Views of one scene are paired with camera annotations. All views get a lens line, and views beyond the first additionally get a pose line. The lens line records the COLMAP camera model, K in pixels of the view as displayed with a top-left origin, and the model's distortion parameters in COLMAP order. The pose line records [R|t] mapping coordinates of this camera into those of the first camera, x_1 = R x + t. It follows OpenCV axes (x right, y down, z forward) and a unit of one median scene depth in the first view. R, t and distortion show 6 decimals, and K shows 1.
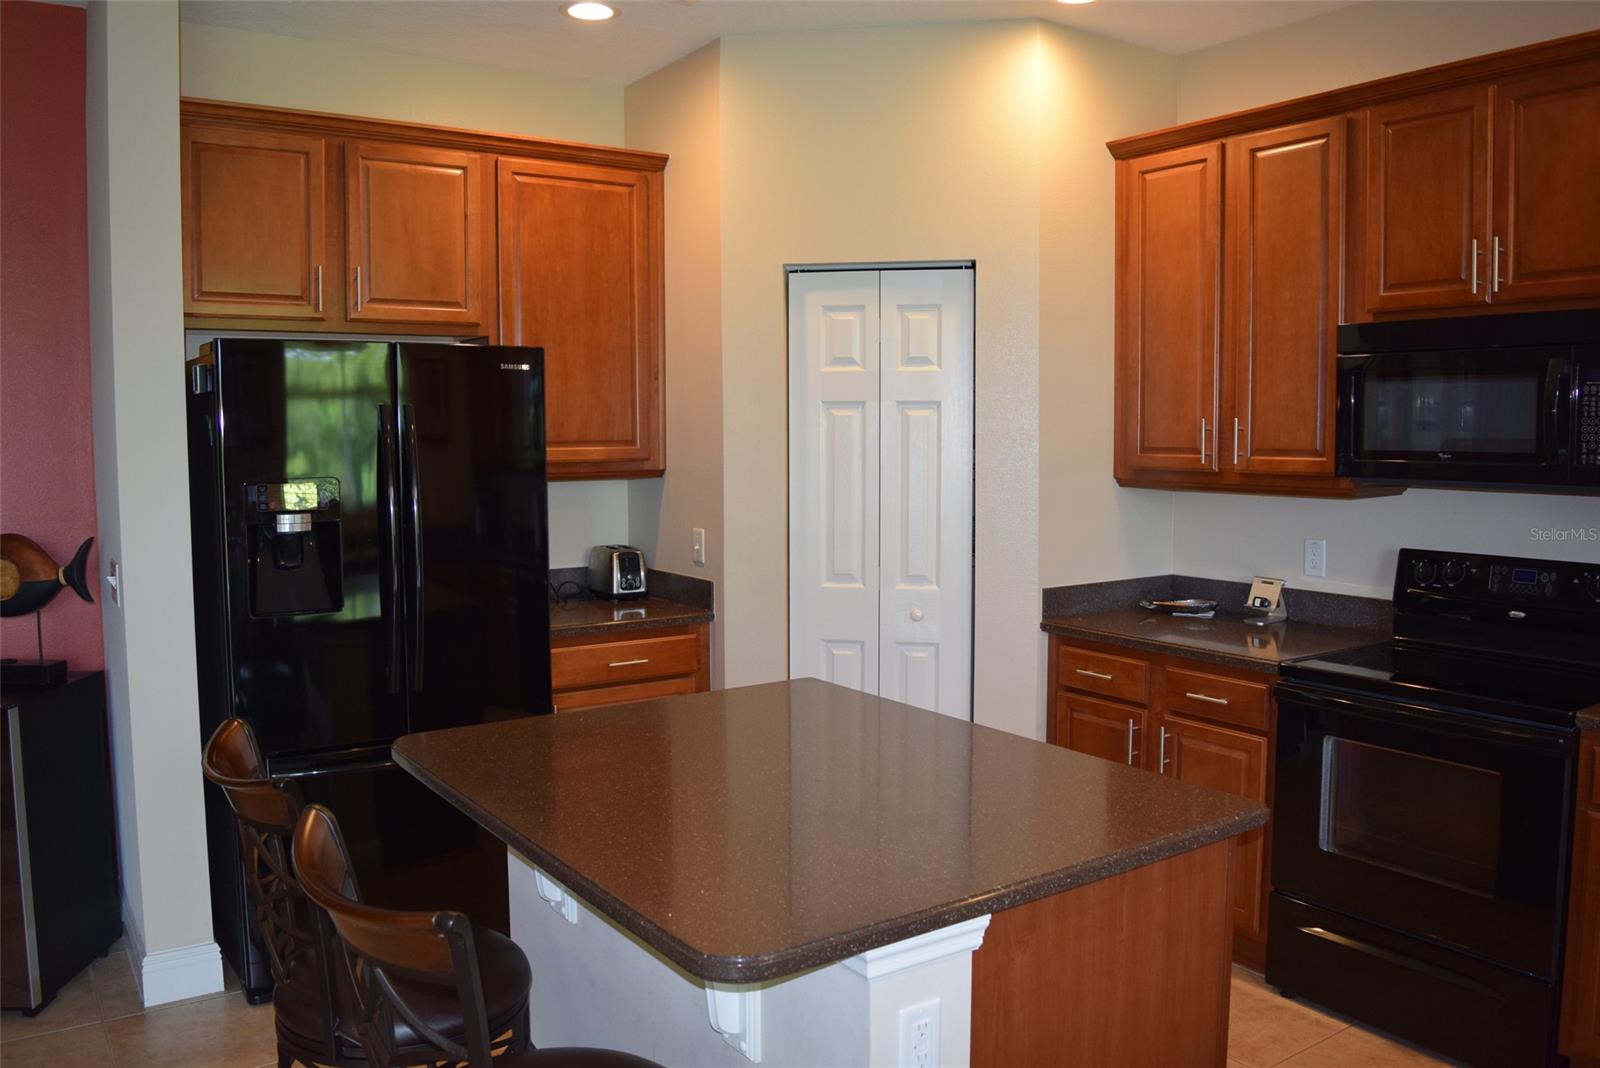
lens RADIAL K [[1245.7, 0, 798.3], [0, 1245.7, 525.6], [0, 0, 1]] dist [-0.098409, 0.021270]
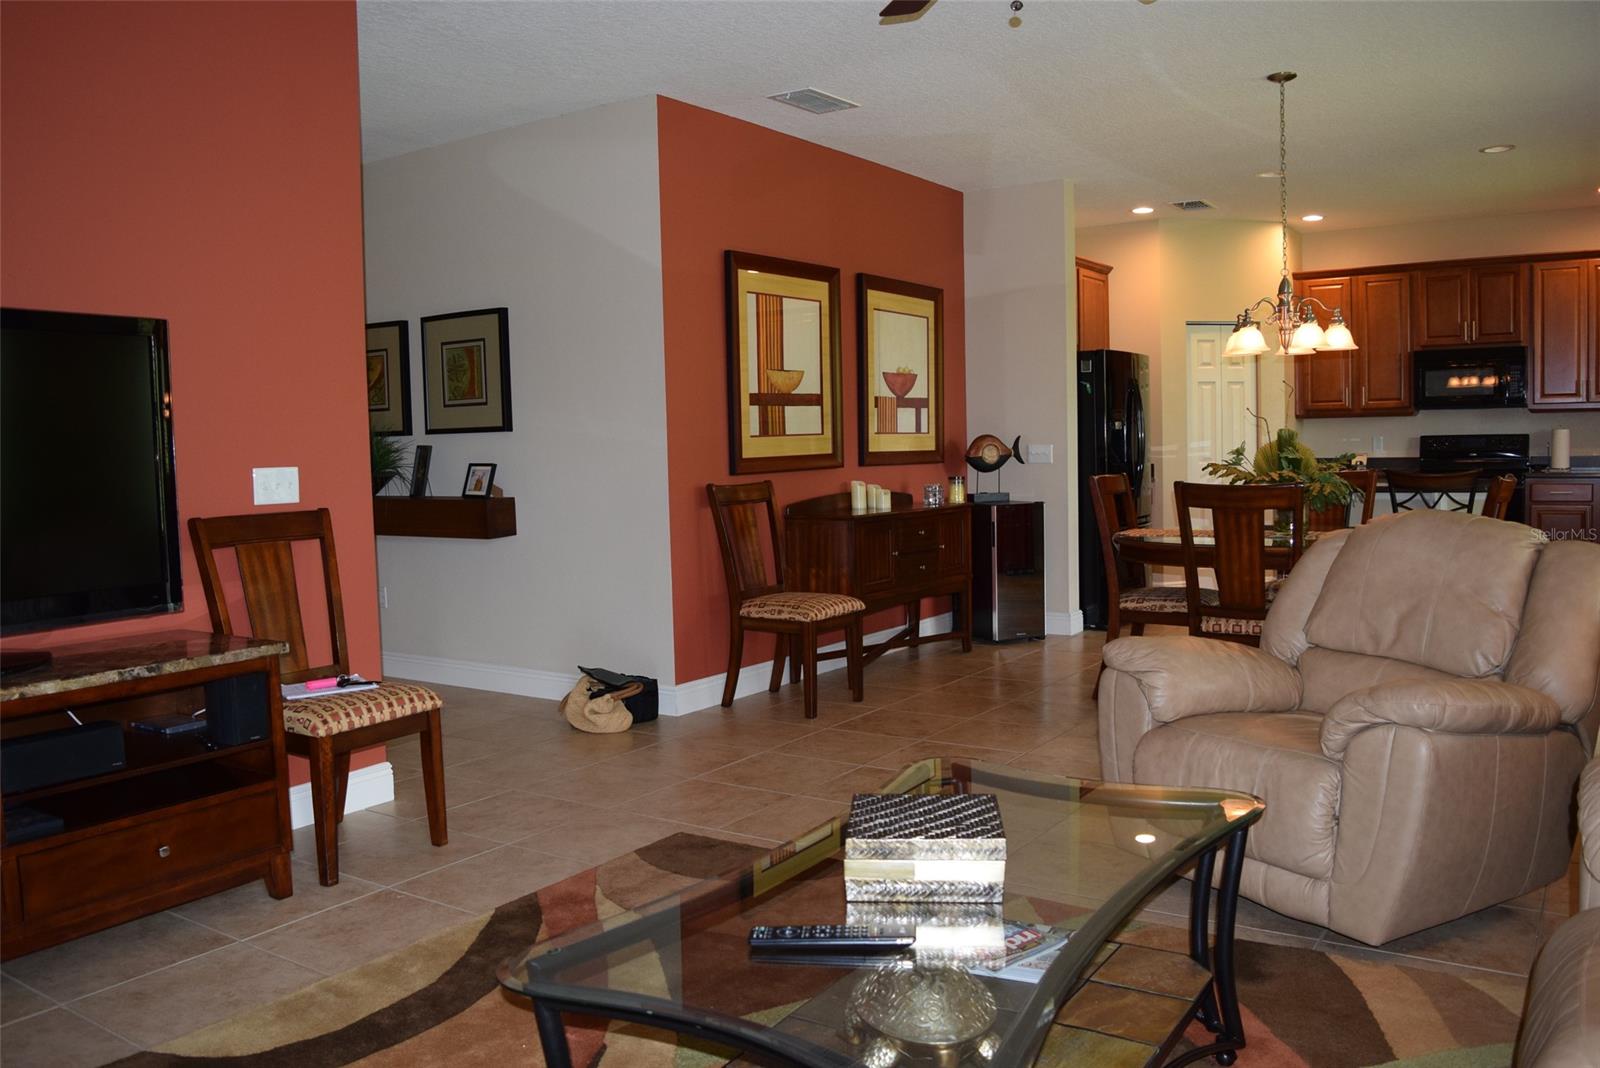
lens RADIAL K [[1245.7, 0, 795.1], [0, 1245.7, 534.2], [0, 0, 1]] dist [-0.098409, 0.021270]
pose [[0.930511, -0.044742, 0.363520, -1.648782], [0.049022, 0.998794, -0.002551, 0.162776], [-0.362968, 0.020194, 0.931583, -0.904721]]
